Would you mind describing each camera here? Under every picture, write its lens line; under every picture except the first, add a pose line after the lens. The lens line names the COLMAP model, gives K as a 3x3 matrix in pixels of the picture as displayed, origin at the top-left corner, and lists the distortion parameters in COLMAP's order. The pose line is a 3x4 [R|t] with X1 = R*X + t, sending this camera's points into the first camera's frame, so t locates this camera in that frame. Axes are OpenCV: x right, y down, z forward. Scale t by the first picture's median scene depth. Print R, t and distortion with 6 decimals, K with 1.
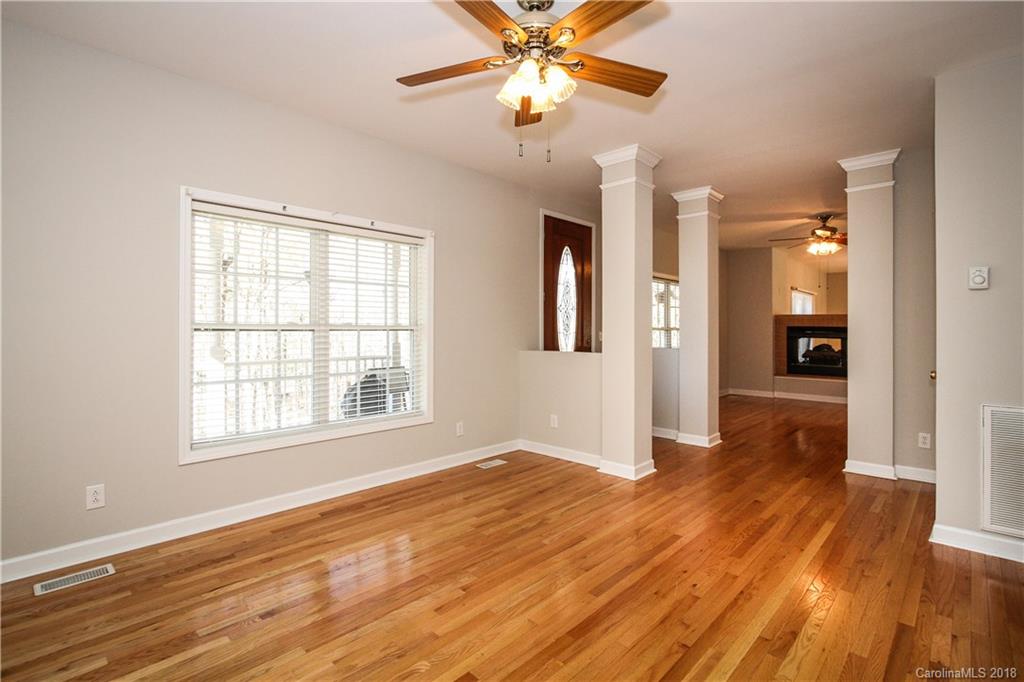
lens RADIAL K [[480.7, 0, 503.7], [0, 480.7, 330.0], [0, 0, 1]] dist [-0.008268, 0.000863]
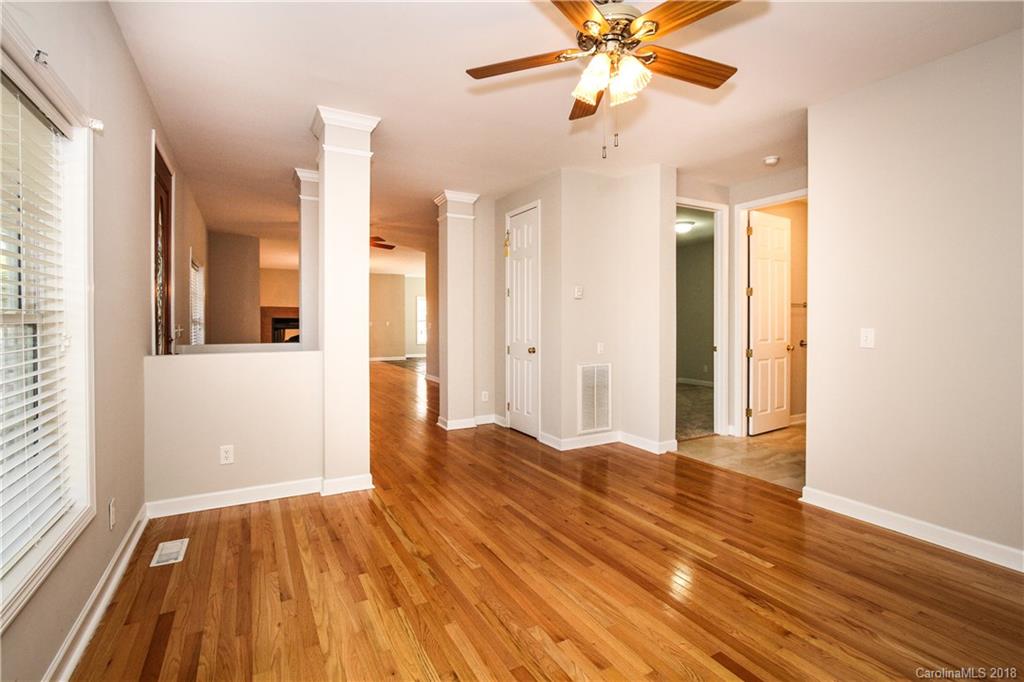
lens RADIAL K [[480.7, 0, 507.4], [0, 480.7, 324.6], [0, 0, 1]] dist [-0.008268, 0.000863]
pose [[0.291100, -0.008606, 0.956654, -0.614312], [0.001585, 0.999963, 0.008513, -0.003309], [-0.956691, -0.000962, 0.291103, 0.586153]]
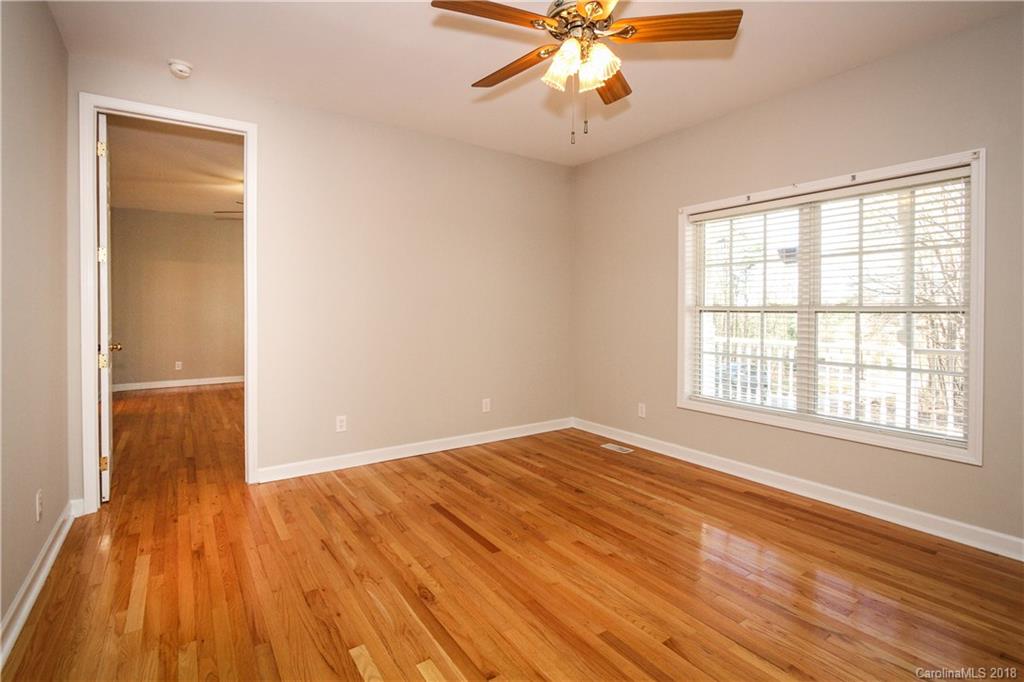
lens RADIAL K [[480.7, 0, 517.6], [0, 480.7, 317.3], [0, 0, 1]] dist [-0.008268, 0.000863]
pose [[-0.178238, 0.010400, -0.983932, 0.684319], [-0.006743, 0.999908, 0.011791, 0.003798], [0.983964, 0.008736, -0.178151, 0.677360]]
